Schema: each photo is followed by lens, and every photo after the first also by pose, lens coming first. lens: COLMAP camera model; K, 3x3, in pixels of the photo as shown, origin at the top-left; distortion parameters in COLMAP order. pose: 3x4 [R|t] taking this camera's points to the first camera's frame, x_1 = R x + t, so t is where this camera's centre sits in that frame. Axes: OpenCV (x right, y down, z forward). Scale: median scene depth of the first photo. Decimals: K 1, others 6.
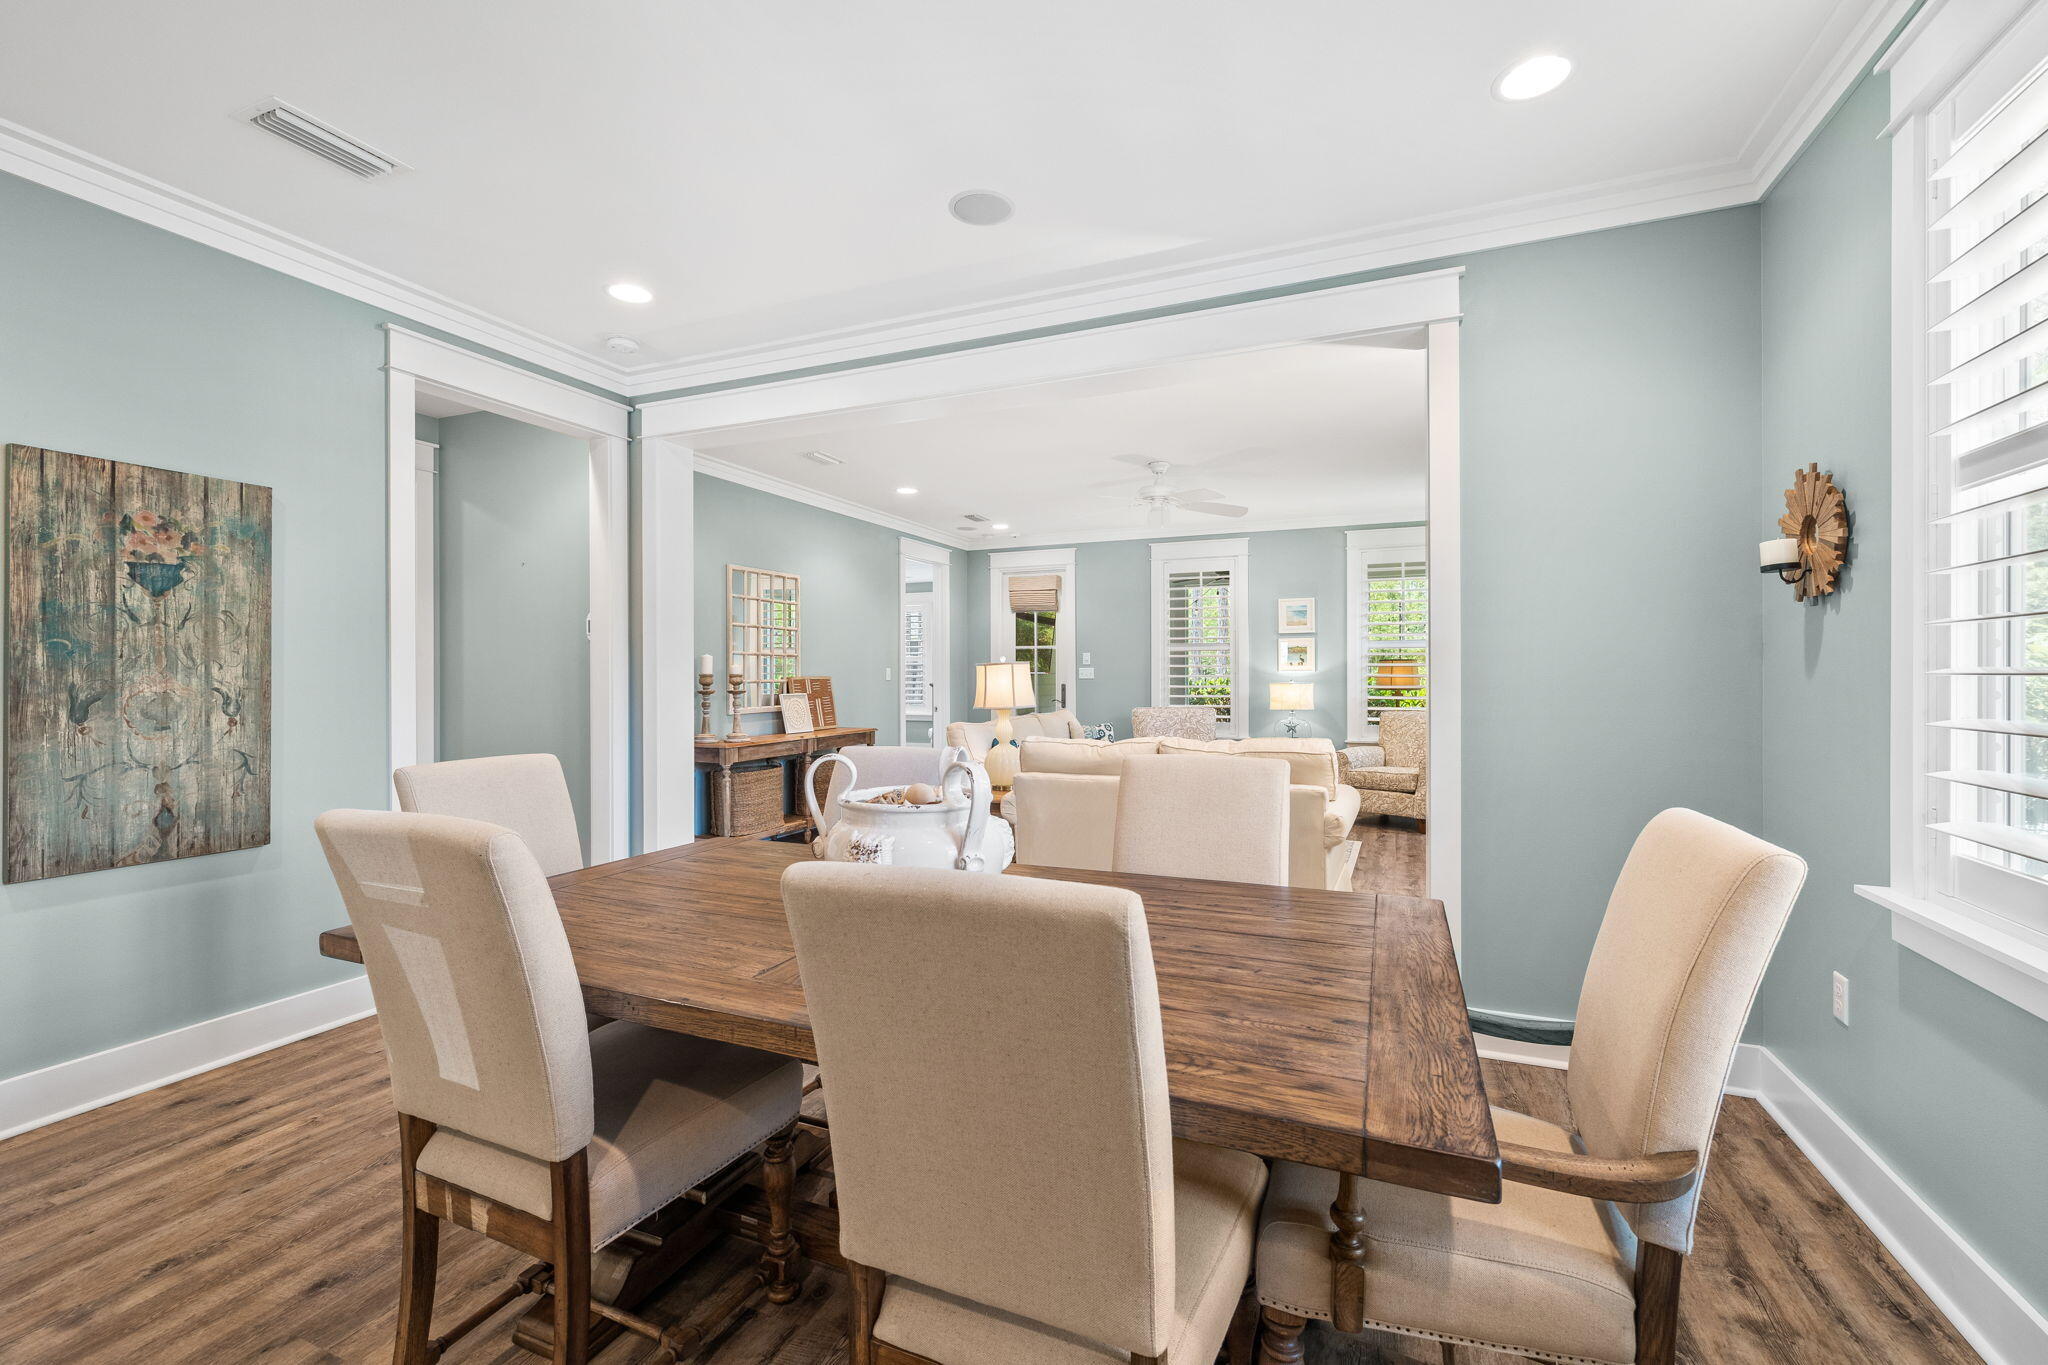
lens RADIAL K [[868.5, 0, 1020.6], [0, 868.5, 671.6], [0, 0, 1]] dist [0.004973, -0.000790]
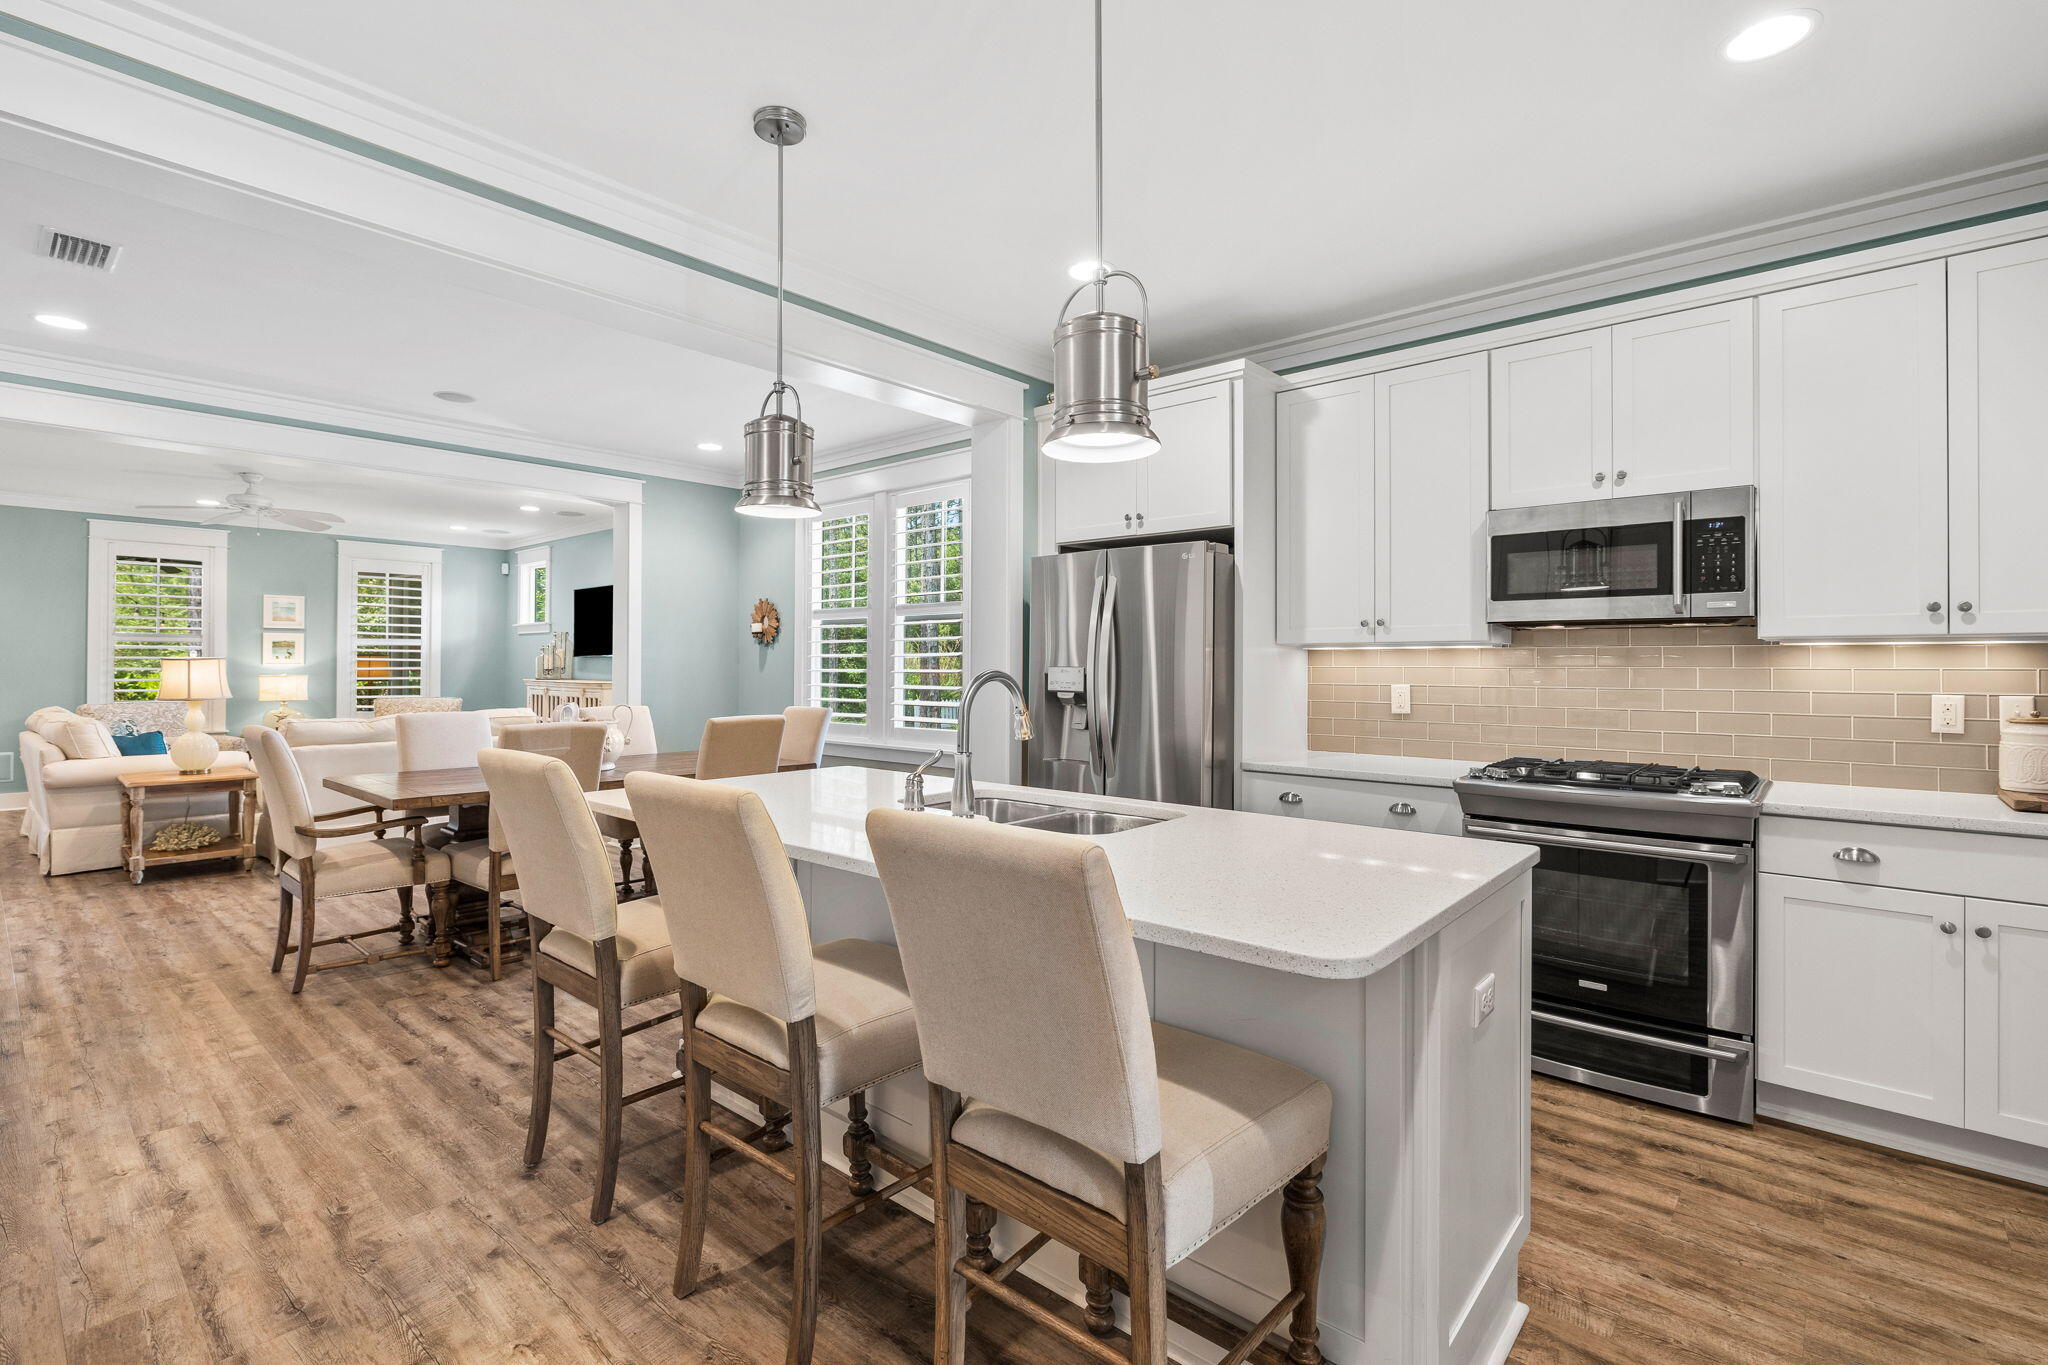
lens RADIAL K [[942.1, 0, 1014.9], [0, 942.1, 662.5], [0, 0, 1]] dist [-0.002444, 0.002889]
pose [[0.320403, 0.006029, 0.947262, -0.689861], [-0.007564, 0.999964, -0.003806, -0.006785], [-0.947251, -0.005946, 0.320437, -0.304401]]
